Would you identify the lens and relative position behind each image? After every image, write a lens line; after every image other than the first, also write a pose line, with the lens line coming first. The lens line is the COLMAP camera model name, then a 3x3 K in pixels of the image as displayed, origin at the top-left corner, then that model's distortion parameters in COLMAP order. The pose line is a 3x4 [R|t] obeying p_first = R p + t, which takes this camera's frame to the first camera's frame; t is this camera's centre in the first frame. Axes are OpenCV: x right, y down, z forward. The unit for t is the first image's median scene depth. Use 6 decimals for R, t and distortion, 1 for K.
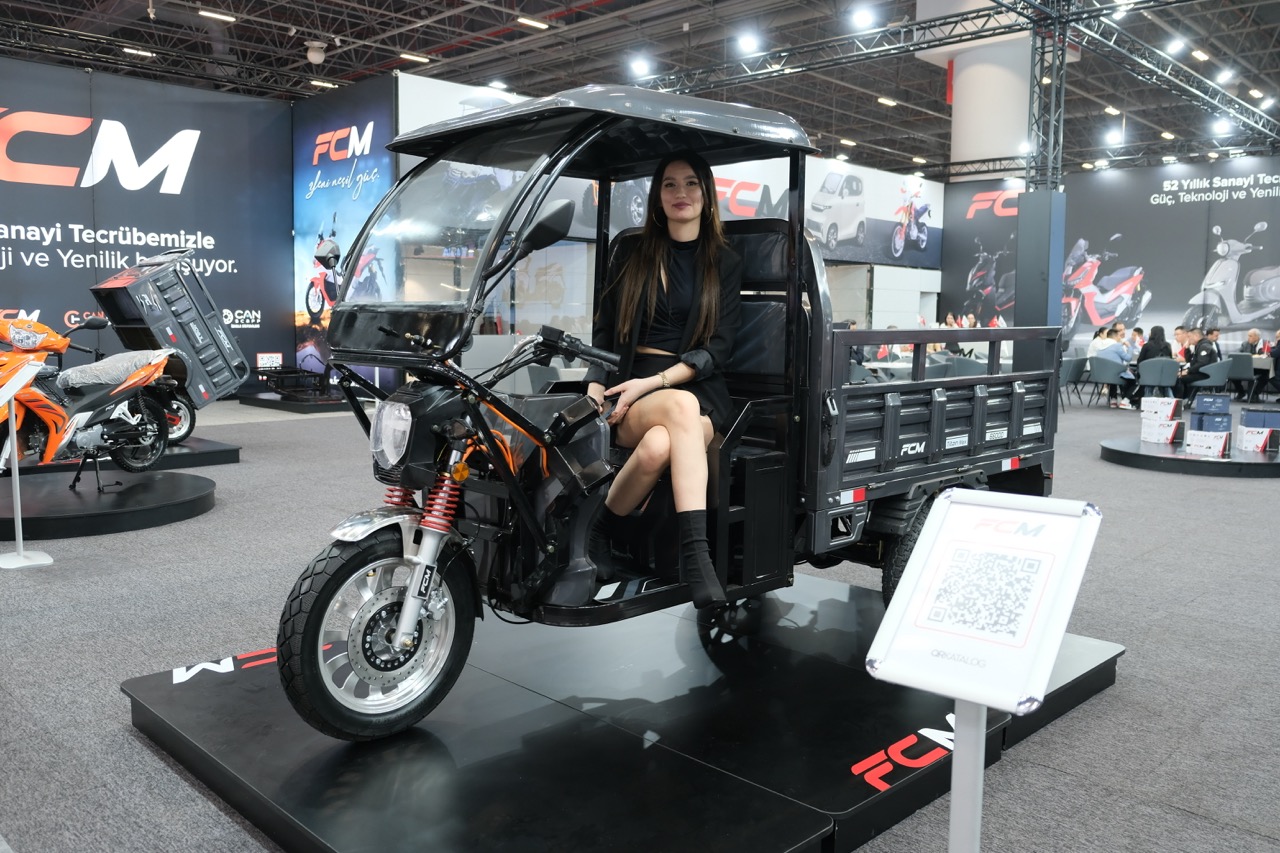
lens RADIAL K [[1064.1, 0, 639.0], [0, 1064.1, 428.4], [0, 0, 1]] dist [0.001289, 0.010398]
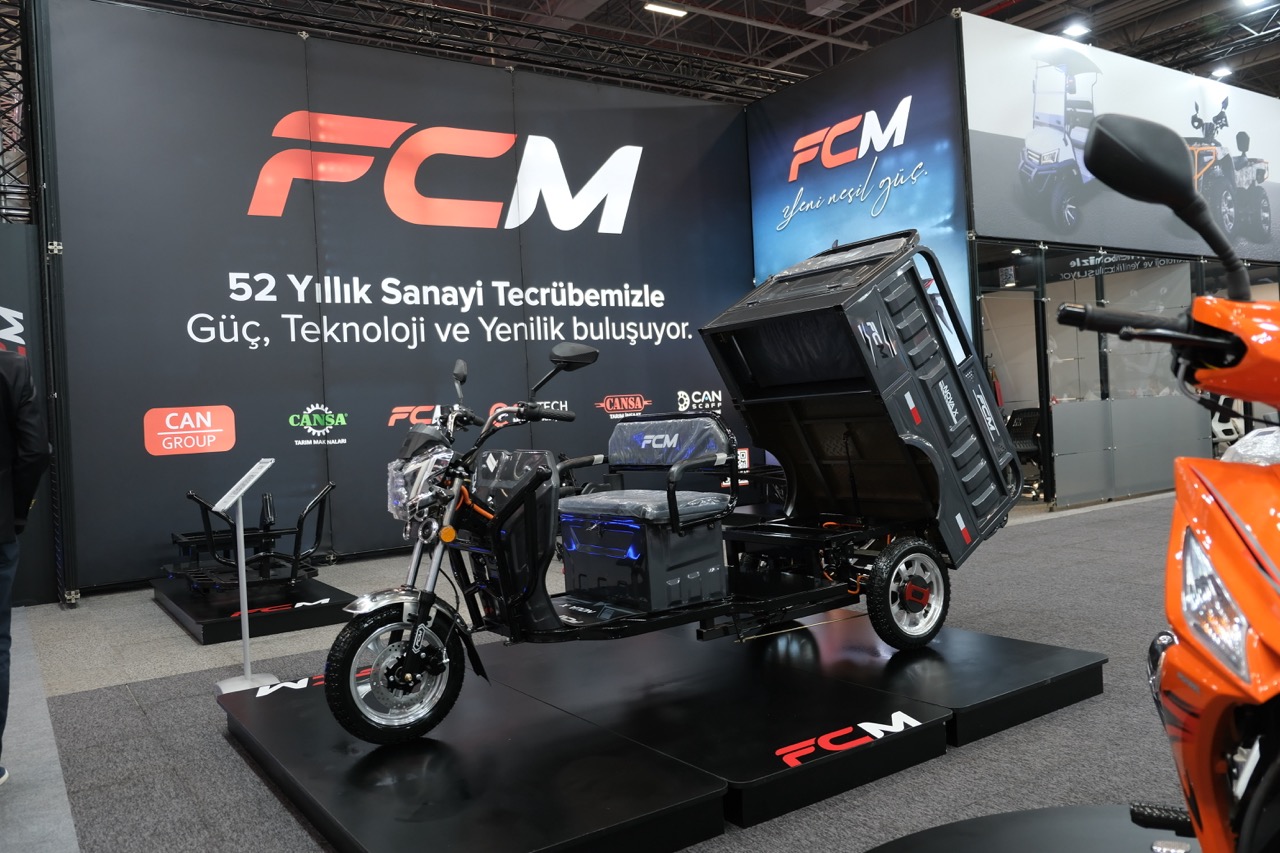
lens RADIAL K [[987.2, 0, 641.4], [0, 987.2, 423.5], [0, 0, 1]] dist [-0.010991, 0.003127]
pose [[0.982007, -0.061940, -0.178395, -0.318270], [0.045684, 0.994539, -0.093834, -0.031540], [0.183233, 0.083996, 0.979475, 0.376718]]
